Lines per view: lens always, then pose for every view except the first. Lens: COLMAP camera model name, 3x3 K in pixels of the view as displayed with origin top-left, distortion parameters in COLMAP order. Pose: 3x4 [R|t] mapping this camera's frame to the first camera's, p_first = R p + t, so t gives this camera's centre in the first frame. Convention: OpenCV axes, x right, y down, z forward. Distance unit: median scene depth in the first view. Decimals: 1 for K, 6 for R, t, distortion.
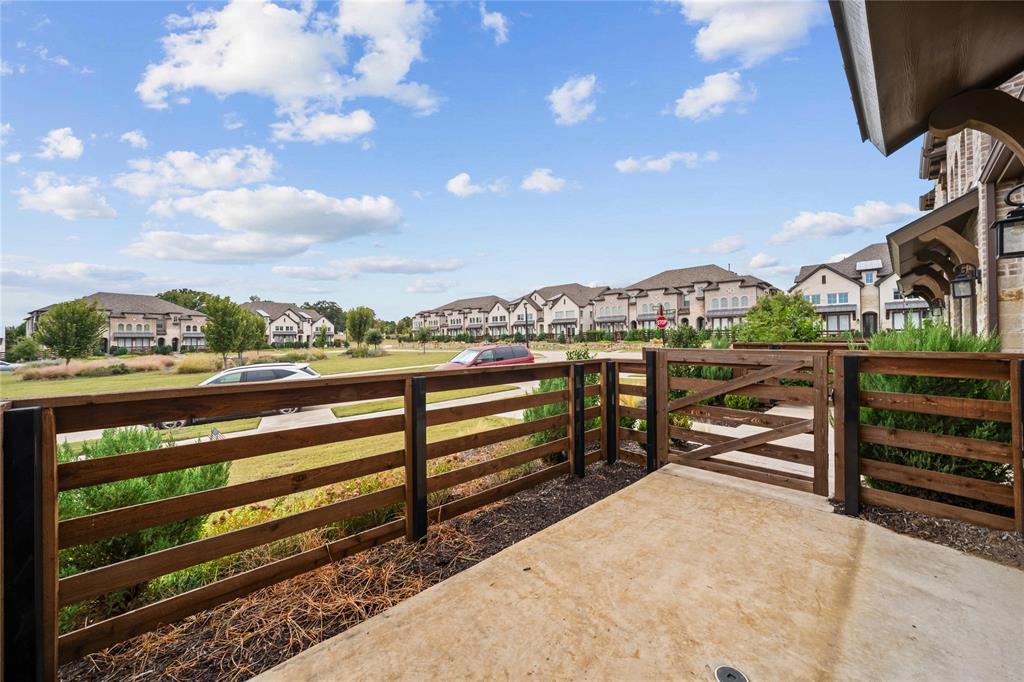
lens RADIAL K [[359.1, 0, 512.7], [0, 359.1, 338.2], [0, 0, 1]] dist [-0.021400, 0.004497]
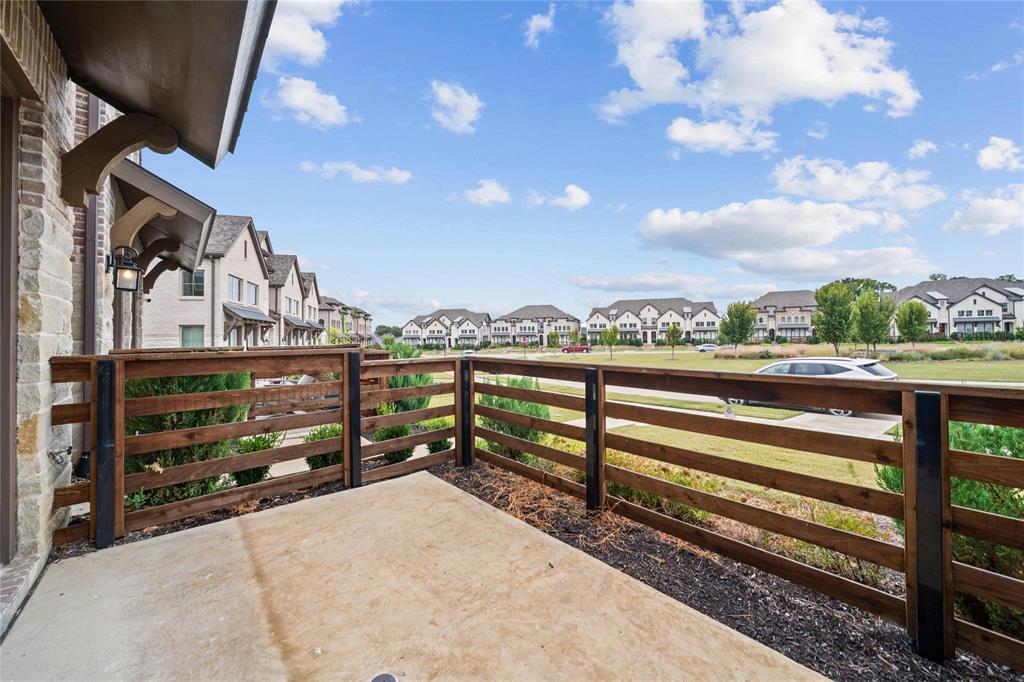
lens RADIAL K [[362.9, 0, 511.5], [0, 362.9, 333.6], [0, 0, 1]] dist [-0.014297, 0.000031]
pose [[0.026393, 0.002582, -0.999648, 0.282105], [0.013446, 0.999905, 0.002937, -0.001742], [0.999561, -0.013519, 0.026356, 0.234280]]
